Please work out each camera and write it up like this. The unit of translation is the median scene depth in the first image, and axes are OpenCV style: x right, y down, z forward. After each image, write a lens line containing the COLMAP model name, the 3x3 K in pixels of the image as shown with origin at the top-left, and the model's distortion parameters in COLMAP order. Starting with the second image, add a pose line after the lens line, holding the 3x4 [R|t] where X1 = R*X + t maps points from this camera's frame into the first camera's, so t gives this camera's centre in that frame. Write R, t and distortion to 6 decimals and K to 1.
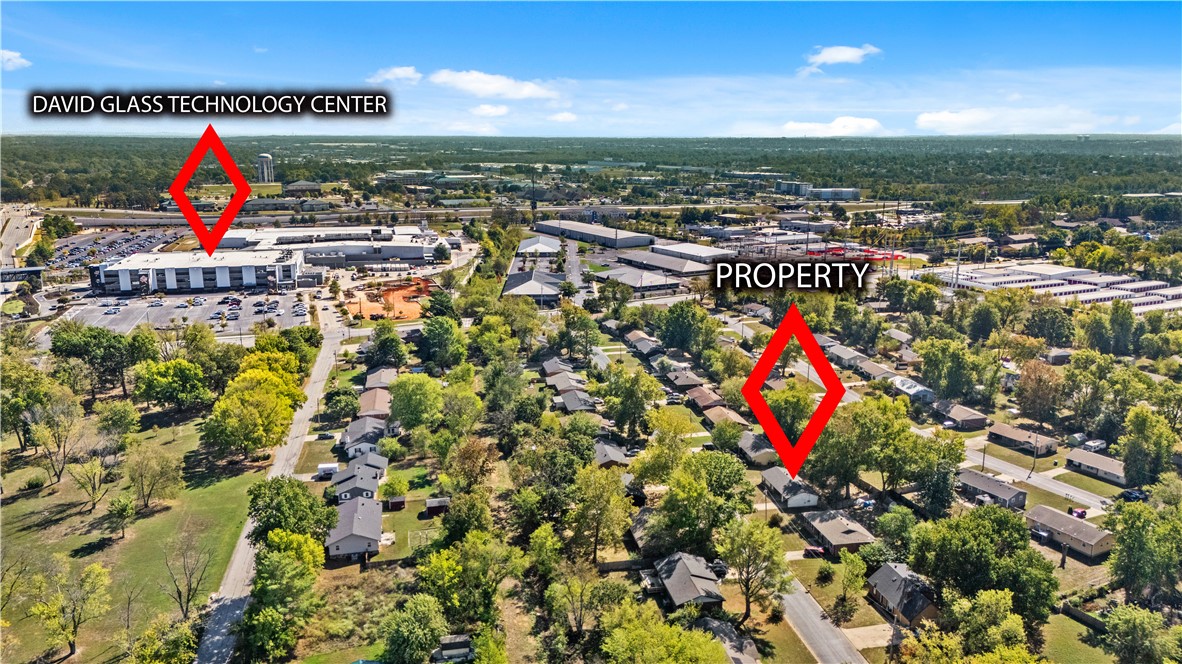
lens RADIAL K [[858.4, 0, 591.0], [0, 858.4, 332.0], [0, 0, 1]] dist [-0.002150, -0.001000]
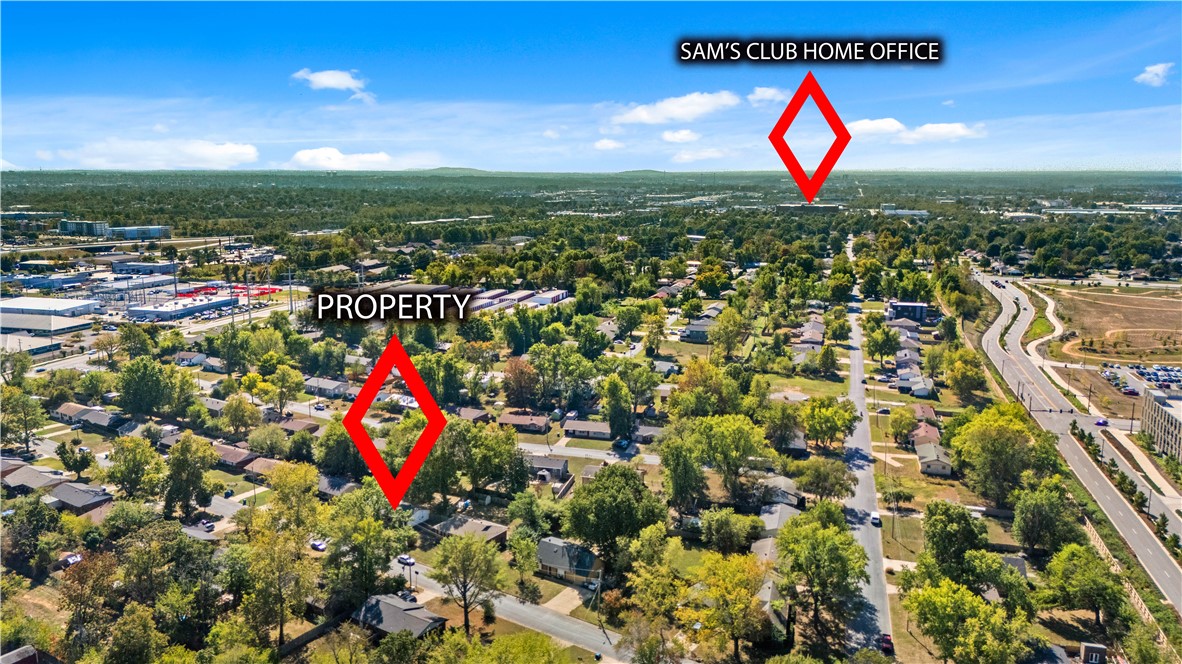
lens RADIAL K [[839.1, 0, 591.0], [0, 839.1, 332.0], [0, 0, 1]] dist [0.040639, -0.001125]
pose [[0.692535, -0.129127, 0.709734, -0.246610], [0.155062, 0.987498, 0.028358, -0.020704], [-0.704522, 0.090414, 0.703899, 0.078785]]
